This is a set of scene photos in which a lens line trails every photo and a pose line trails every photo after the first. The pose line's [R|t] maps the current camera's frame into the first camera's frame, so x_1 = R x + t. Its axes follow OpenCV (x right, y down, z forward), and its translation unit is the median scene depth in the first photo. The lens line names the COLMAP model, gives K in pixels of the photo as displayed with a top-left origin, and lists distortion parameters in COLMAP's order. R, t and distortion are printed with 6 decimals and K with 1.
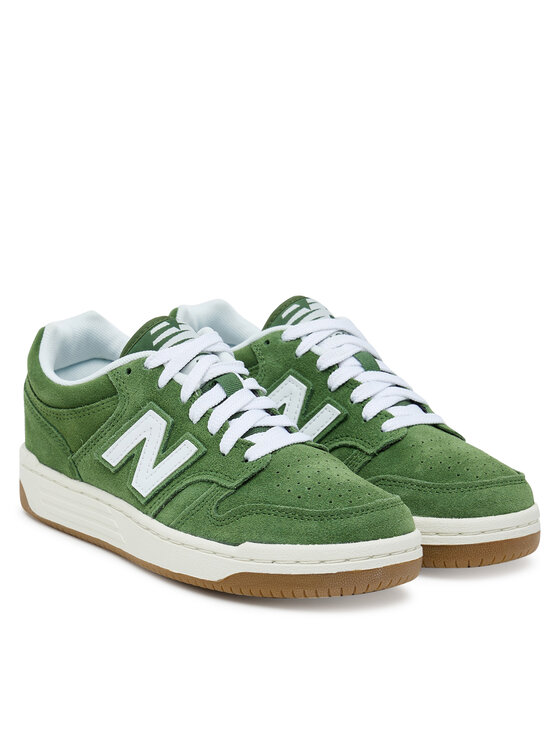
lens RADIAL K [[2190.4, 0, 279.5], [0, 2190.4, 373.0], [0, 0, 1]] dist [0.082568, 0.000000]
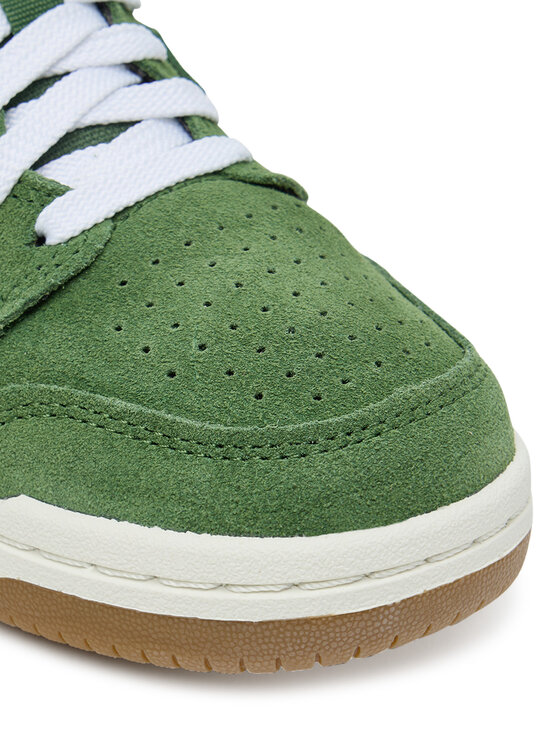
lens RADIAL K [[1409.8, 0, 285.6], [0, 1409.8, 375.3], [0, 0, 1]] dist [0.183755, 0.000000]
pose [[0.990135, 0.044432, -0.132886, 0.055957], [0.011132, 0.920447, 0.390708, -0.029444], [0.139674, -0.388333, 0.910873, 0.794775]]
